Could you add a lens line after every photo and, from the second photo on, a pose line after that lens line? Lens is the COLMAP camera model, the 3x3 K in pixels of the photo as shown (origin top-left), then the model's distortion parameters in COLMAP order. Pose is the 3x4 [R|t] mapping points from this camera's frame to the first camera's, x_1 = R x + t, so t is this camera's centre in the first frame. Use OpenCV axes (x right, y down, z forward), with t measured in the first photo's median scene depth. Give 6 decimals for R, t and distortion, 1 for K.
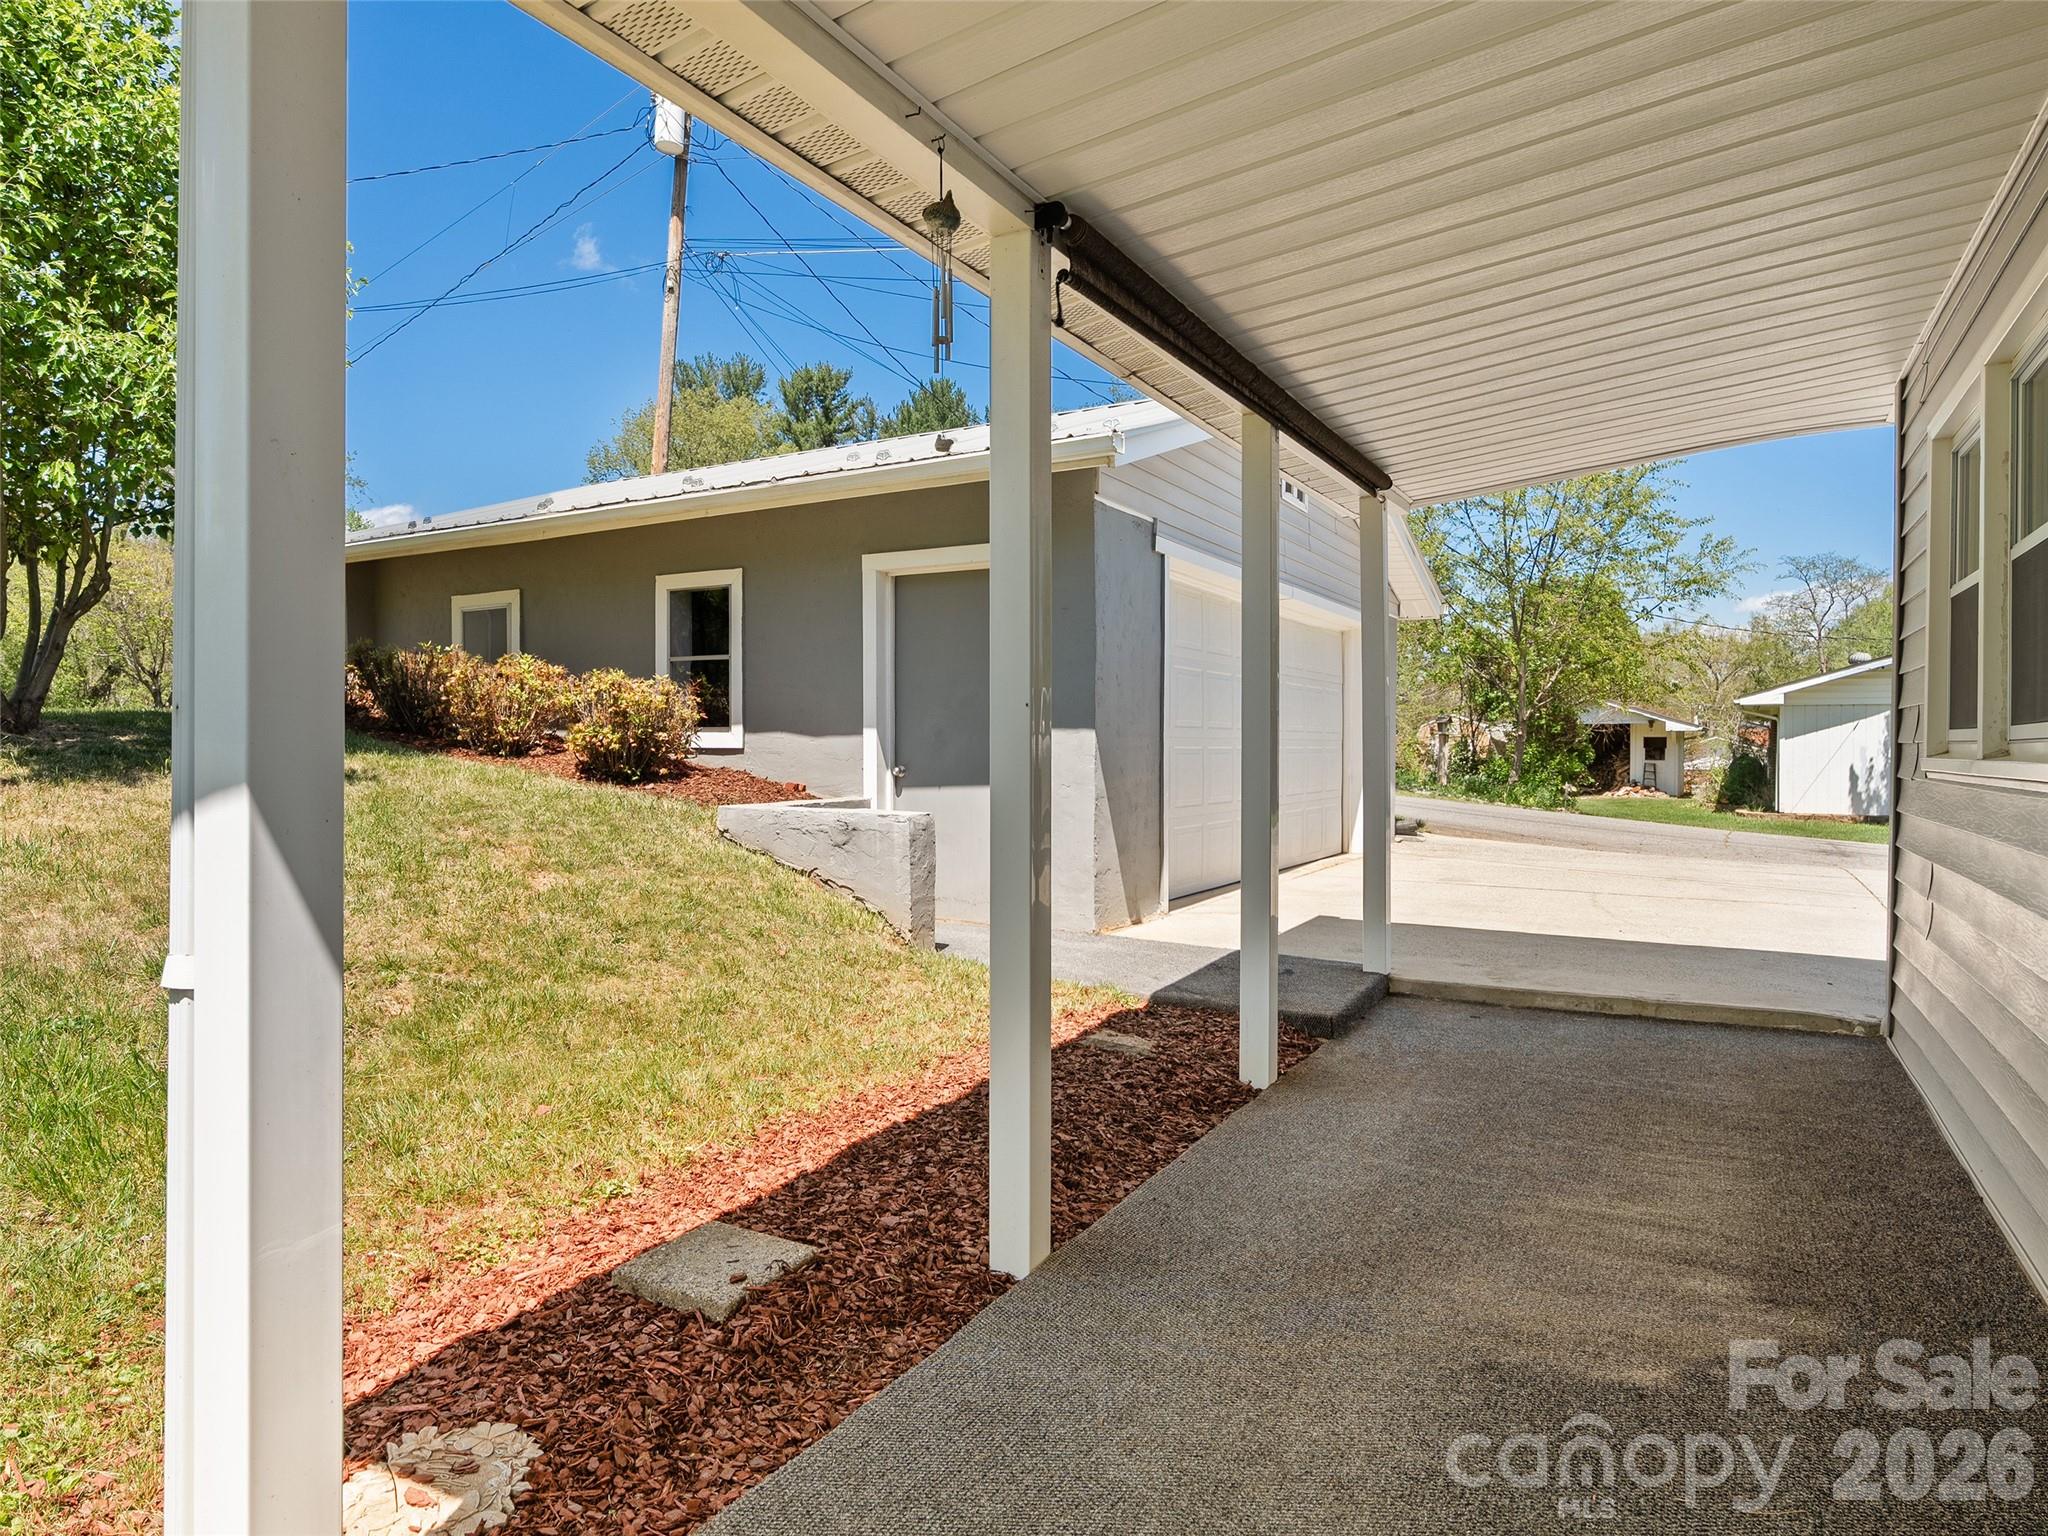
lens RADIAL K [[1207.5, 0, 1024.0], [0, 1207.5, 768.0], [0, 0, 1]] dist [0.003267, 0.000153]
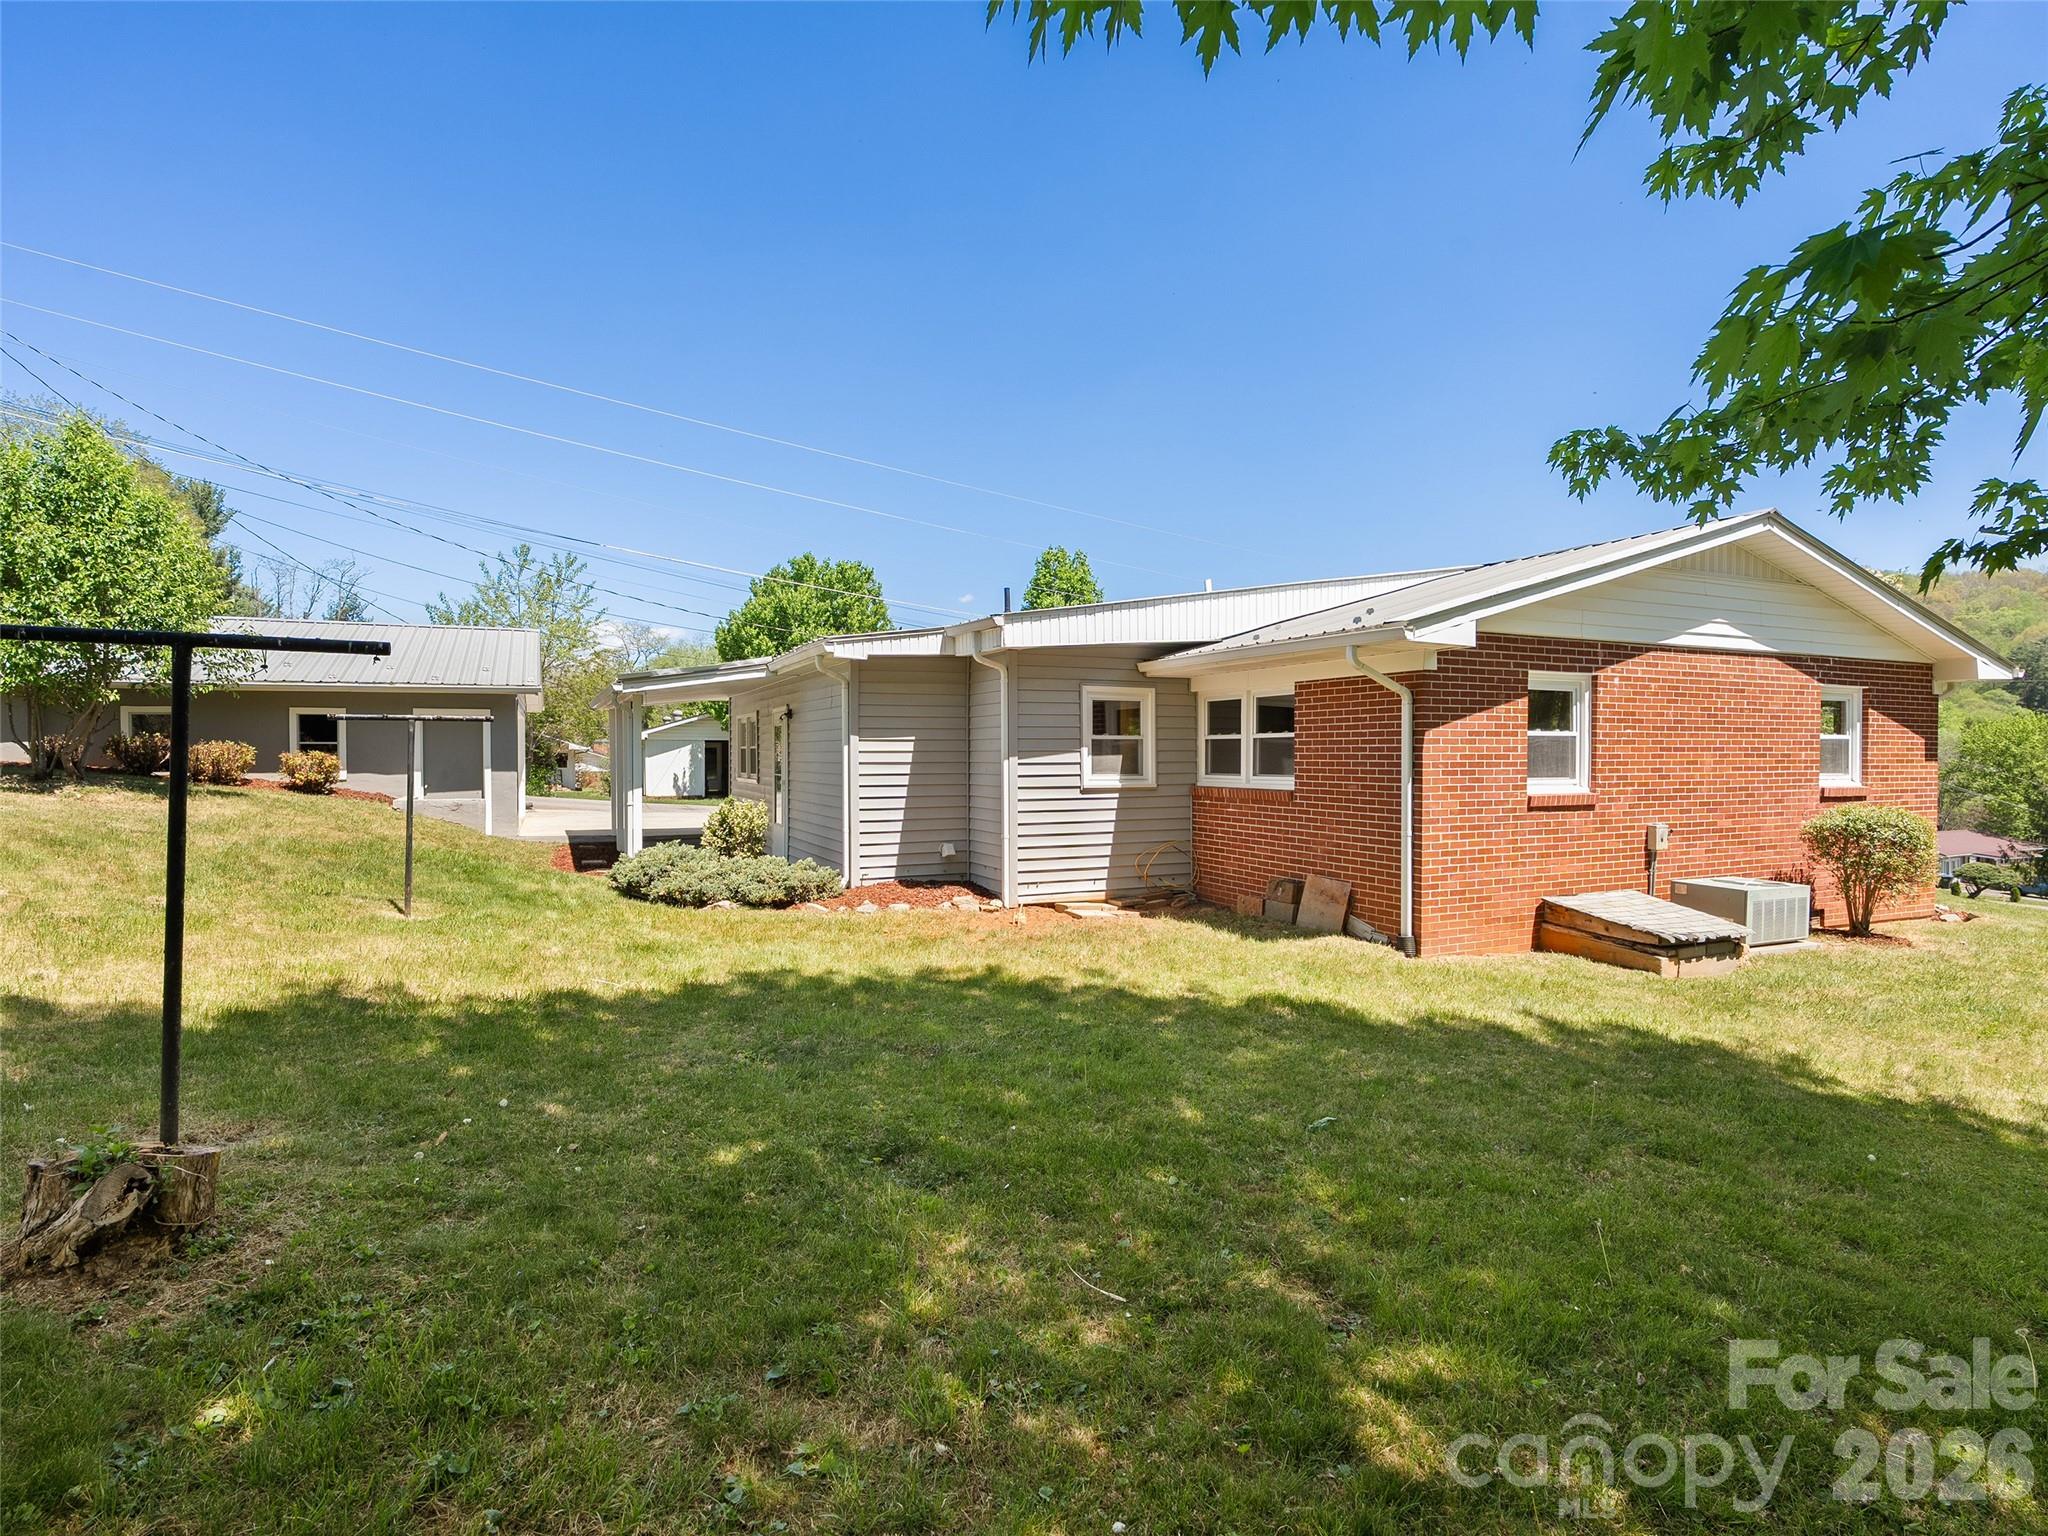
lens RADIAL K [[1036.5, 0, 1017.5], [0, 1036.5, 760.5], [0, 0, 1]] dist [-0.008333, 0.000267]
pose [[0.580958, 0.002619, 0.813930, -1.166533], [0.000065, 0.999995, -0.003264, -0.047230], [-0.813934, 0.001949, 0.580954, -1.424689]]
